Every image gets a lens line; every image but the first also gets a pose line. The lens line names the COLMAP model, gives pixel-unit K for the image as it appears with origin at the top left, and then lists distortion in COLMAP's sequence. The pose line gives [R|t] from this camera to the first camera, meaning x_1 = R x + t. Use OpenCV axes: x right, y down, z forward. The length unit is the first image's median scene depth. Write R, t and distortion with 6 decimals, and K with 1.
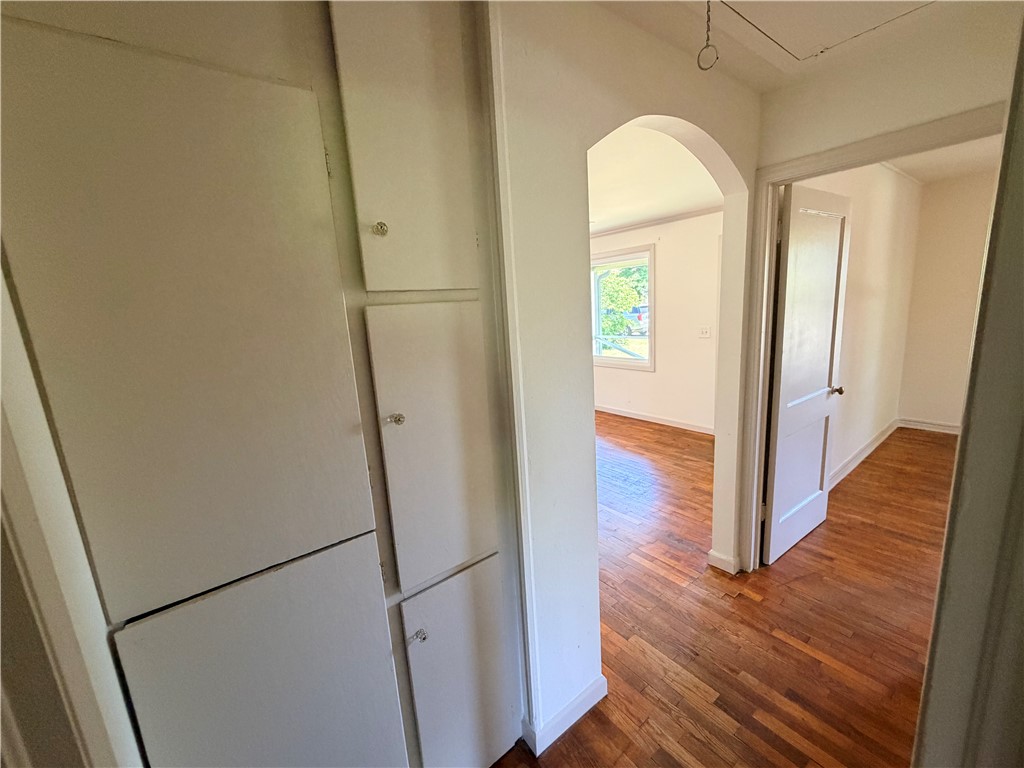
lens RADIAL K [[411.3, 0, 513.0], [0, 411.3, 382.4], [0, 0, 1]] dist [-0.000787, 0.000385]
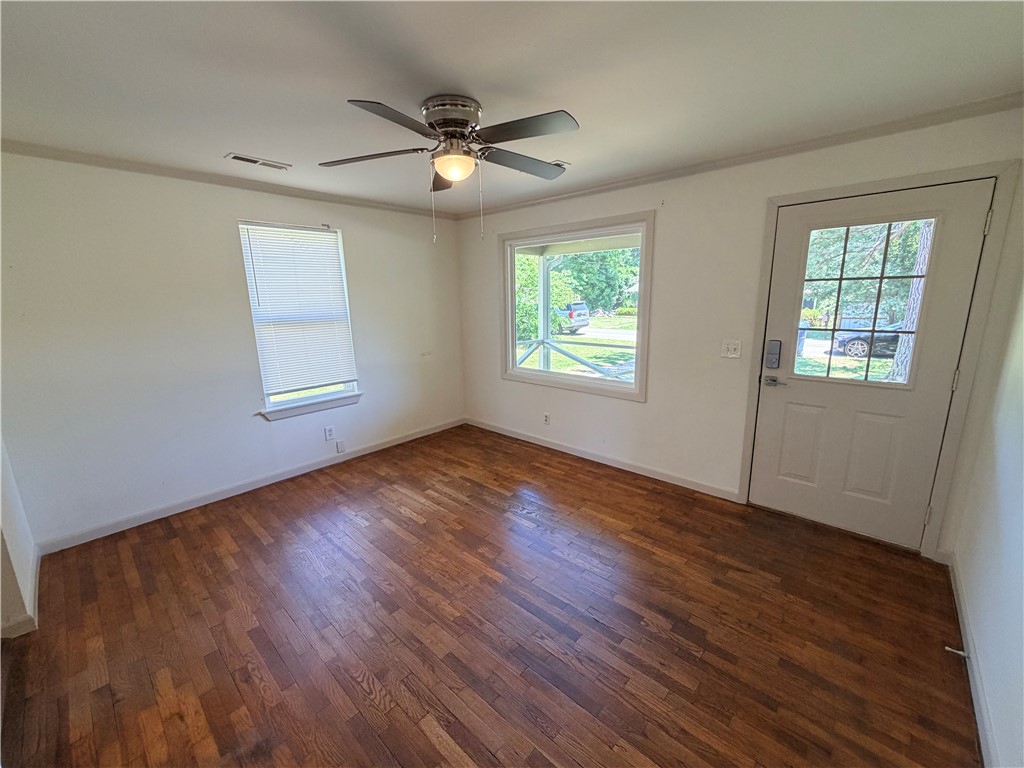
lens RADIAL K [[411.3, 0, 513.0], [0, 411.3, 382.4], [0, 0, 1]] dist [-0.000787, 0.000385]
pose [[0.983588, -0.000057, 0.180427, 0.005863], [-0.002686, 0.999884, 0.014960, -0.069117], [-0.180407, -0.015199, 0.983475, 0.367634]]
